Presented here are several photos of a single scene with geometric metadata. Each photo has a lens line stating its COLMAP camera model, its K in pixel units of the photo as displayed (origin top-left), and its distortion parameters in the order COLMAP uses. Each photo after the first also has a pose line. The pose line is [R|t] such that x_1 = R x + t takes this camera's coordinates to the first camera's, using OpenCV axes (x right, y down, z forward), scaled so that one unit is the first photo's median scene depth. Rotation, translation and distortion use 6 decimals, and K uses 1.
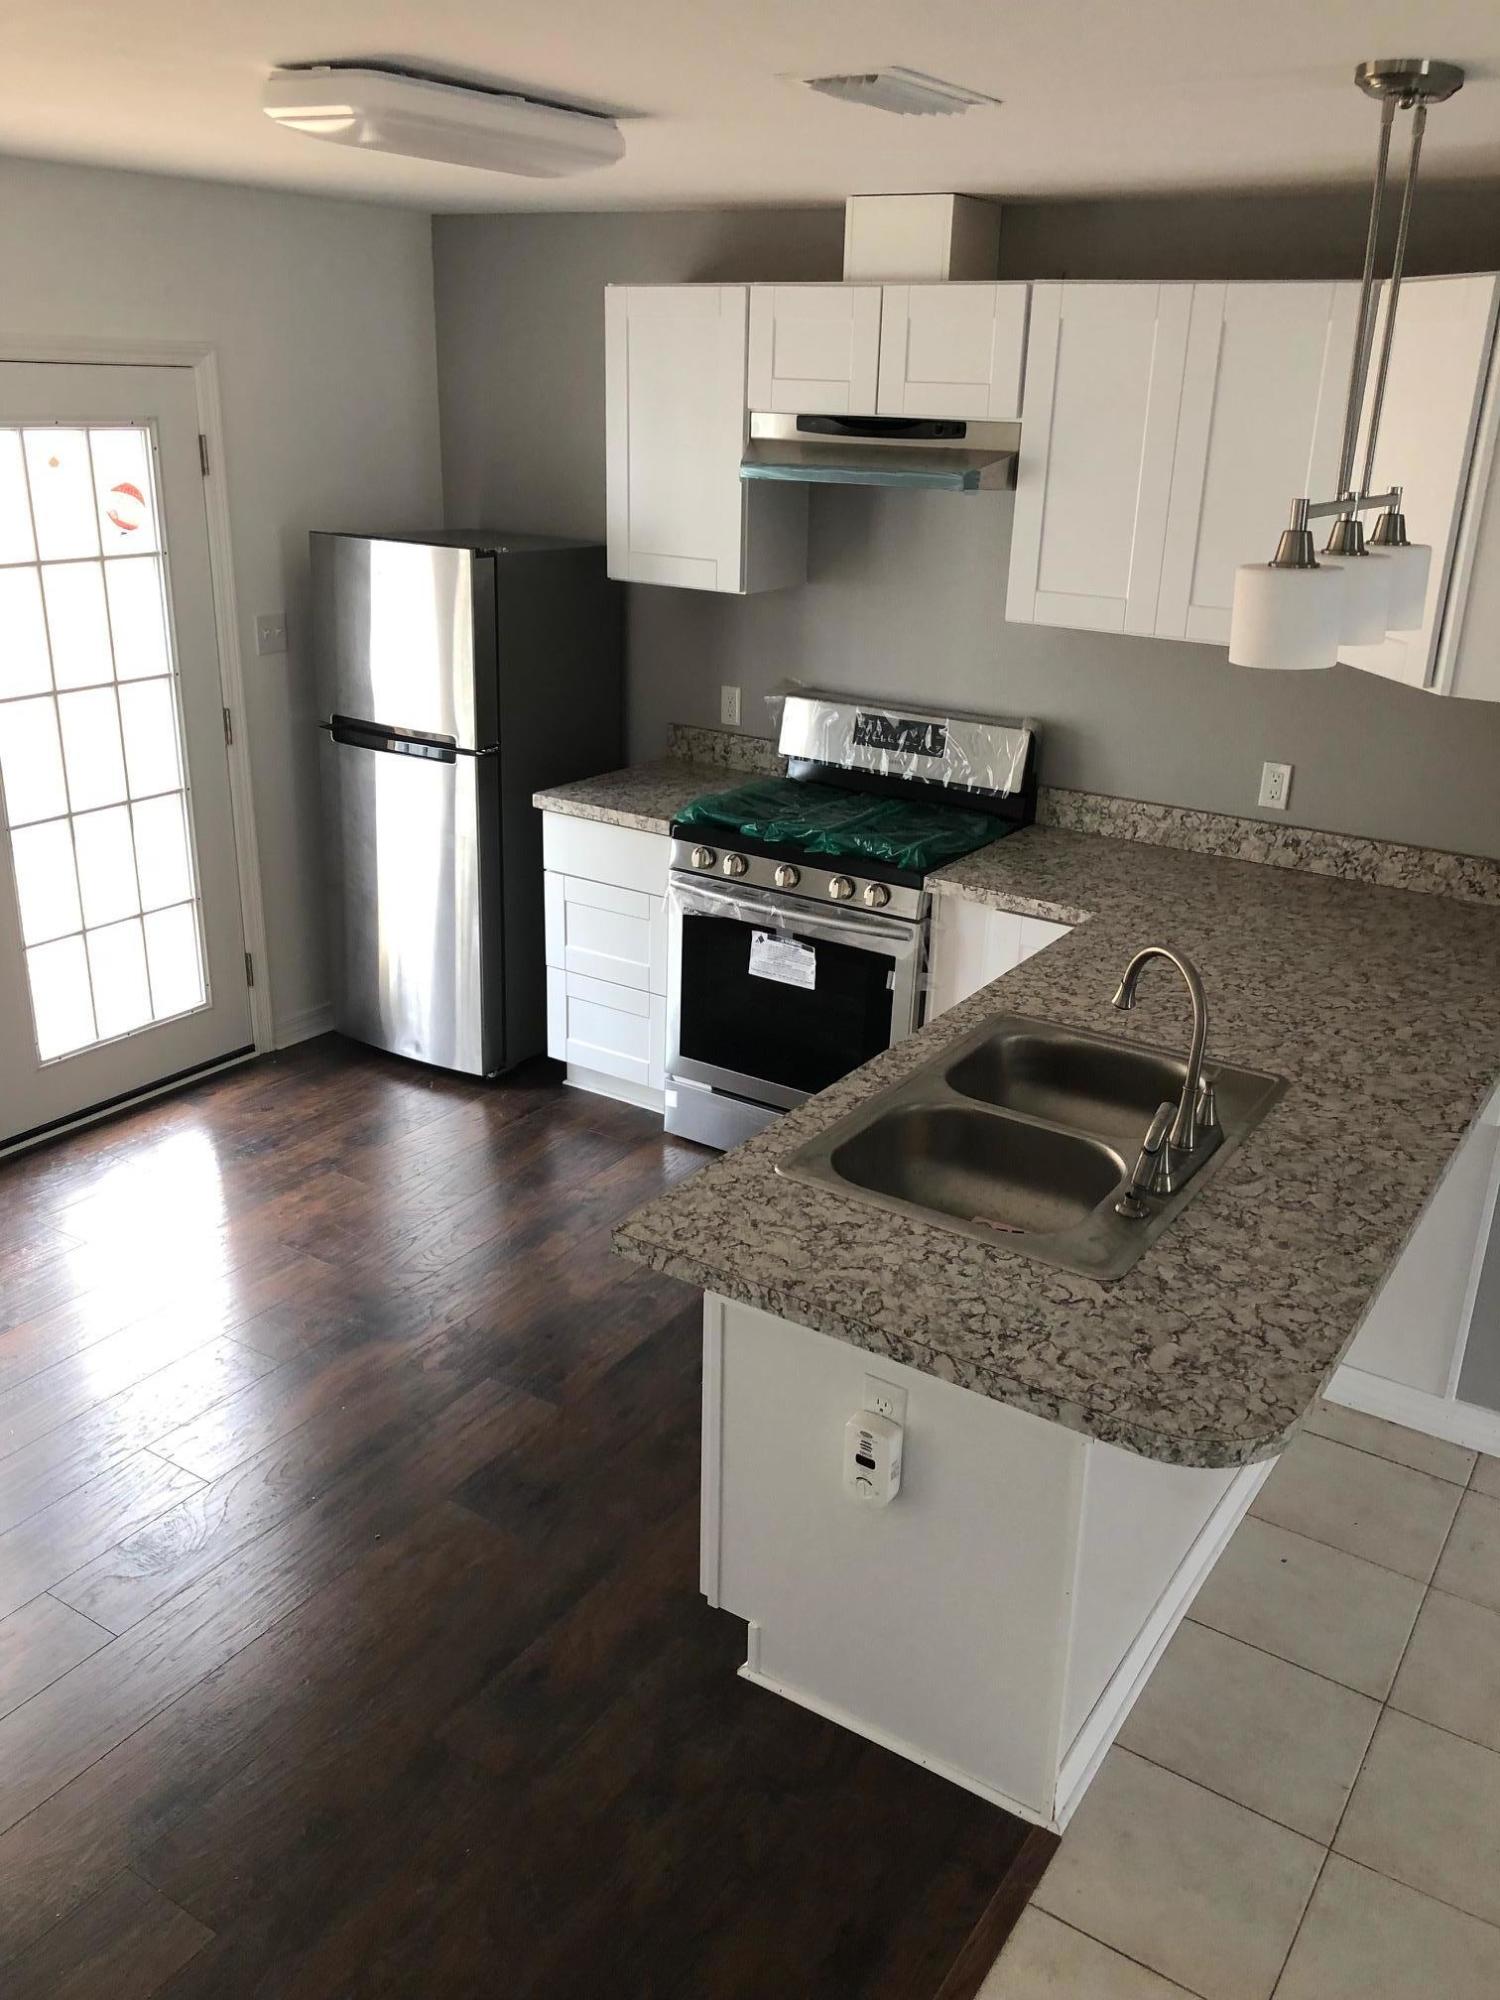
lens RADIAL K [[1665.2, 0, 842.9], [0, 1665.2, 990.1], [0, 0, 1]] dist [0.007140, -0.007098]
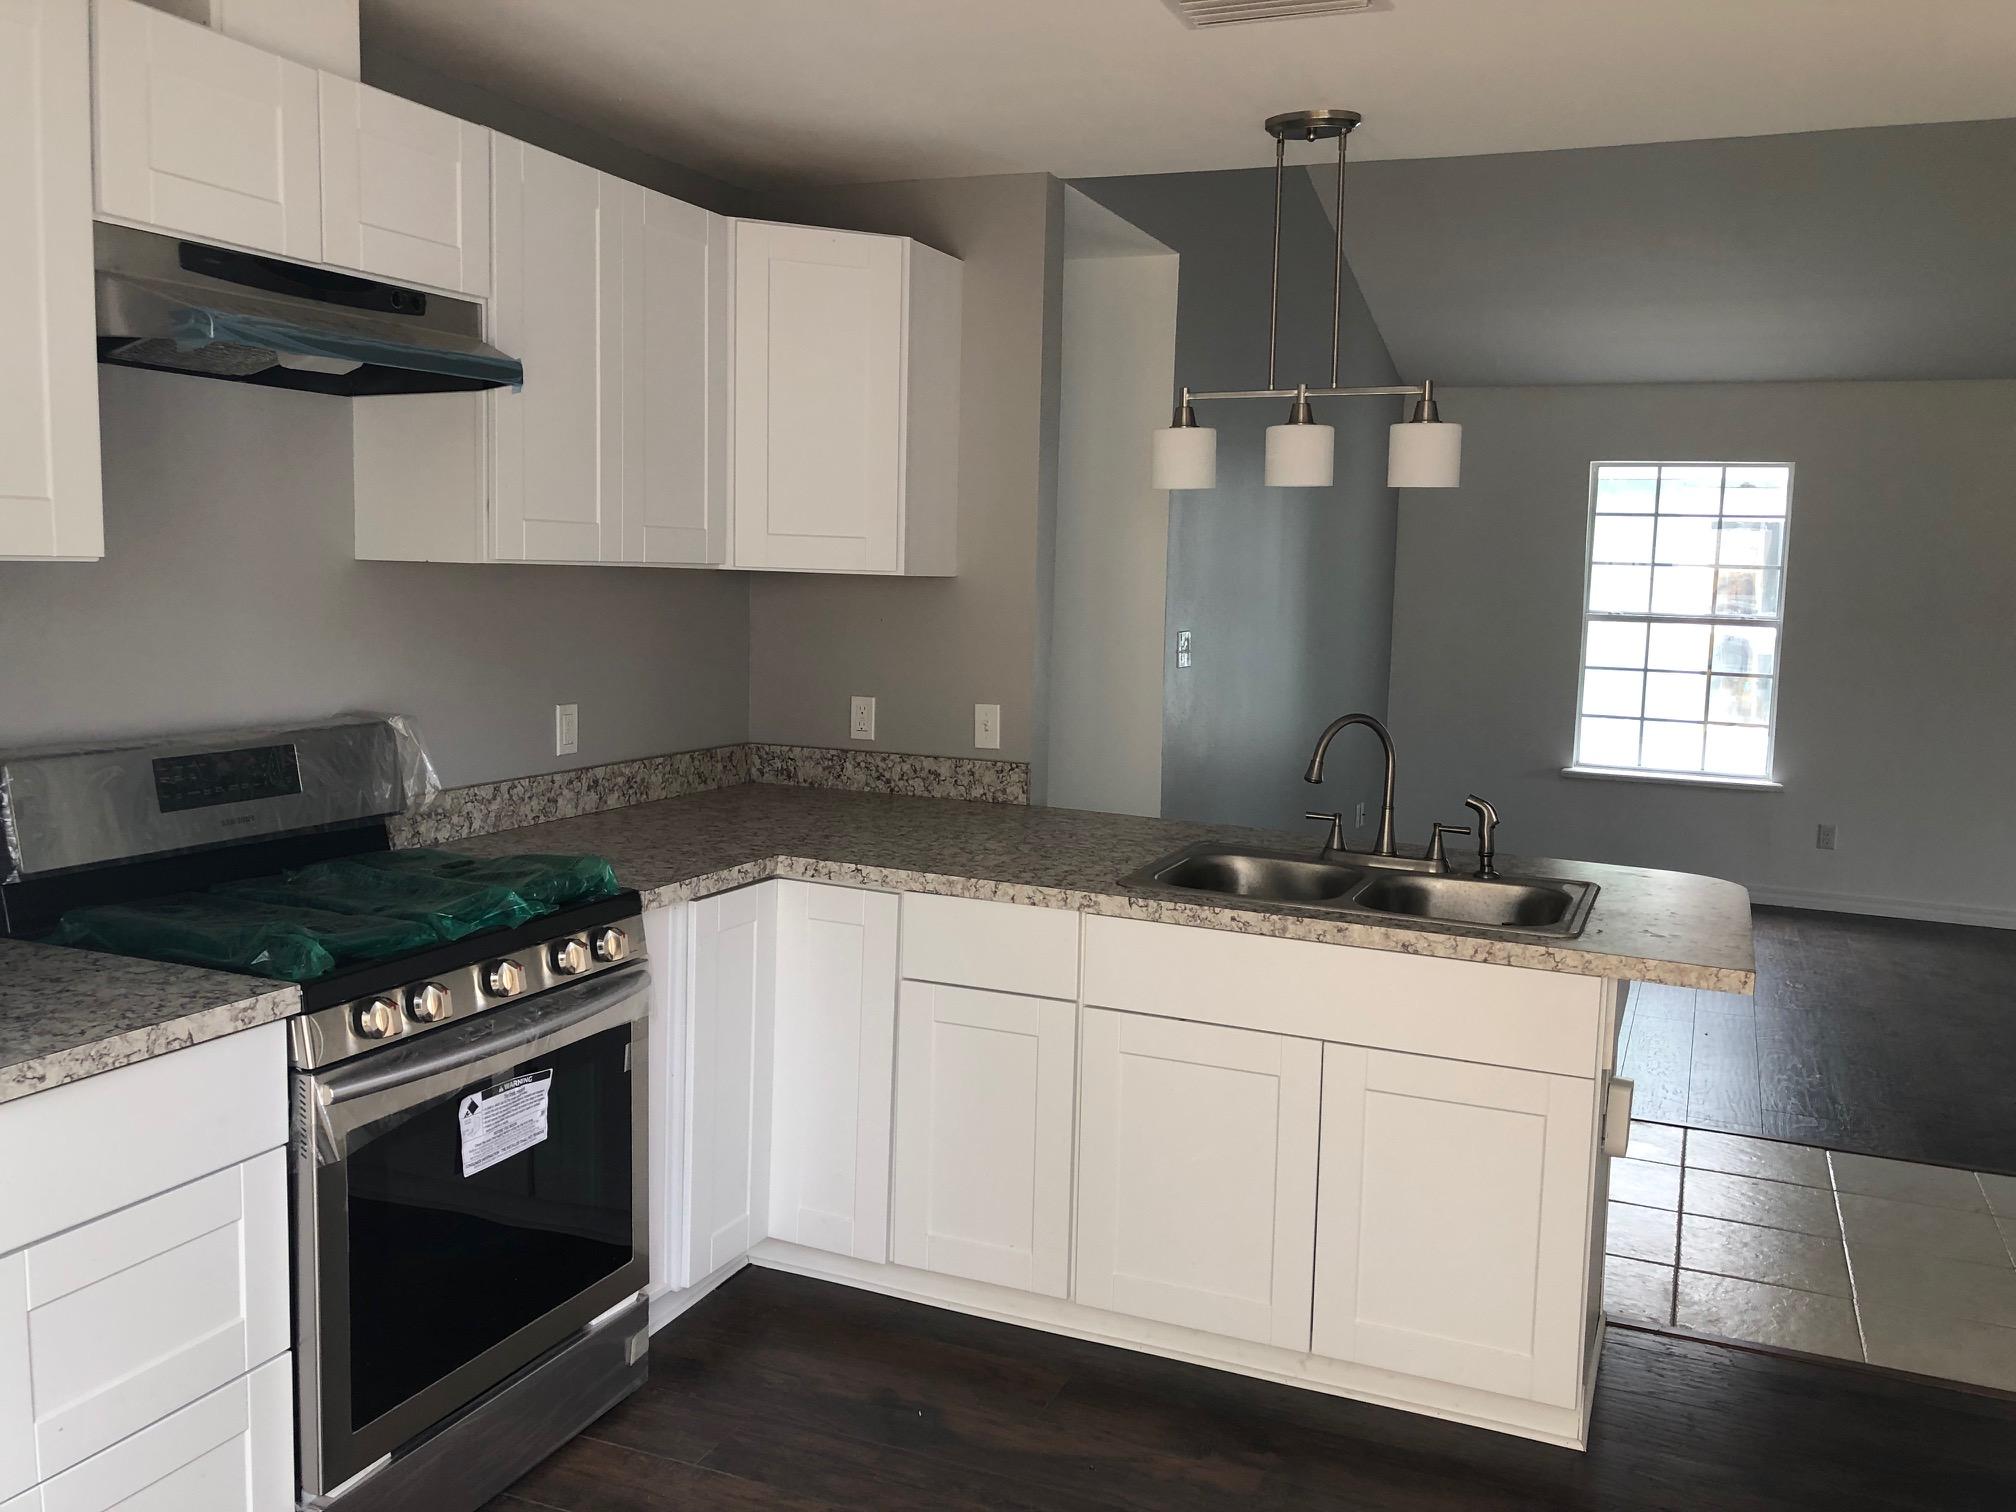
lens RADIAL K [[1678.5, 0, 995.8], [0, 1678.5, 764.6], [0, 0, 1]] dist [0.007140, -0.007098]
pose [[-0.163879, -0.150808, 0.974885, -0.651048], [0.308132, 0.930974, 0.195813, -0.206281], [-0.937122, 0.332483, -0.106098, 0.866567]]
